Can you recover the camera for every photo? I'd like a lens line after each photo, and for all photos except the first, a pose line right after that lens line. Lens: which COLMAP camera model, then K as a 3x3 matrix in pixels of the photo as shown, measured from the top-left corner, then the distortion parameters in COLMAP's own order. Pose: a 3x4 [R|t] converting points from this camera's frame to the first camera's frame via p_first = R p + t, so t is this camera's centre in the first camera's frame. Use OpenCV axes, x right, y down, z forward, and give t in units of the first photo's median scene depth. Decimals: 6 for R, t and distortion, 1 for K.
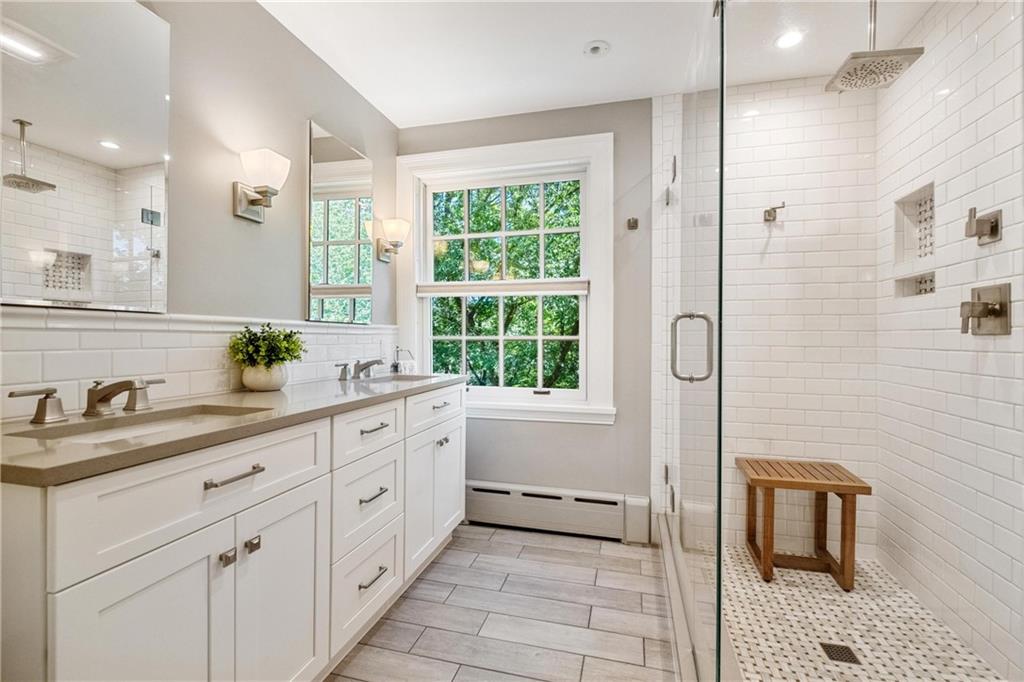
lens RADIAL K [[447.2, 0, 512.0], [0, 447.2, 341.0], [0, 0, 1]] dist [-0.002116, -0.001109]
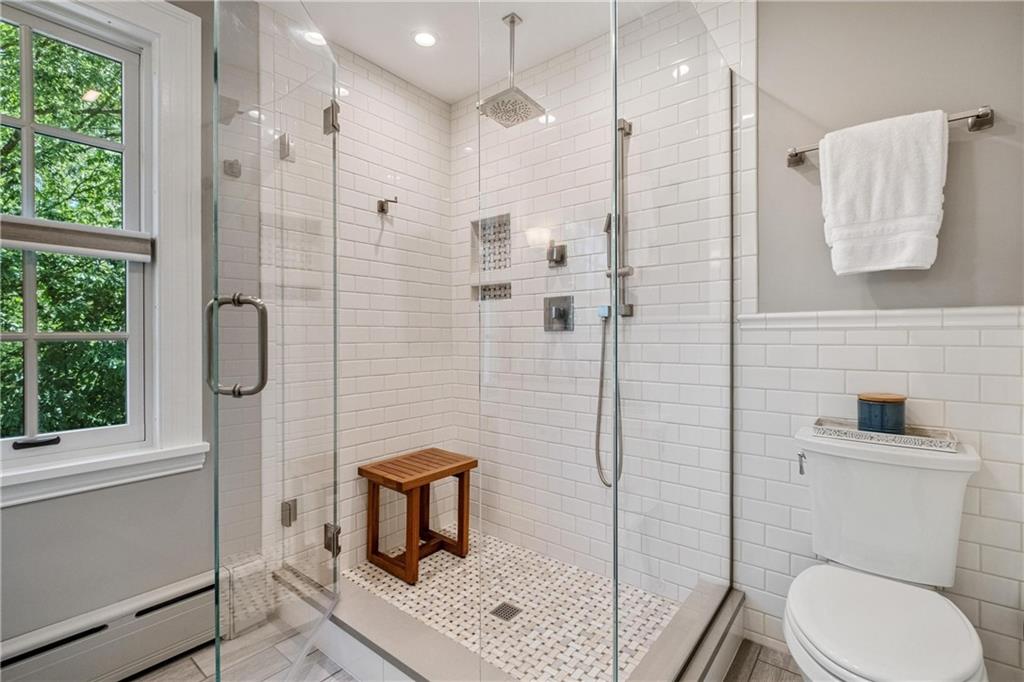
lens RADIAL K [[457.6, 0, 512.0], [0, 457.6, 341.0], [0, 0, 1]] dist [-0.002442, -0.001027]
pose [[0.412944, -0.014872, 0.910635, -0.235146], [0.012685, 0.999864, 0.010578, 0.000565], [-0.910668, 0.007183, 0.413077, 0.384252]]
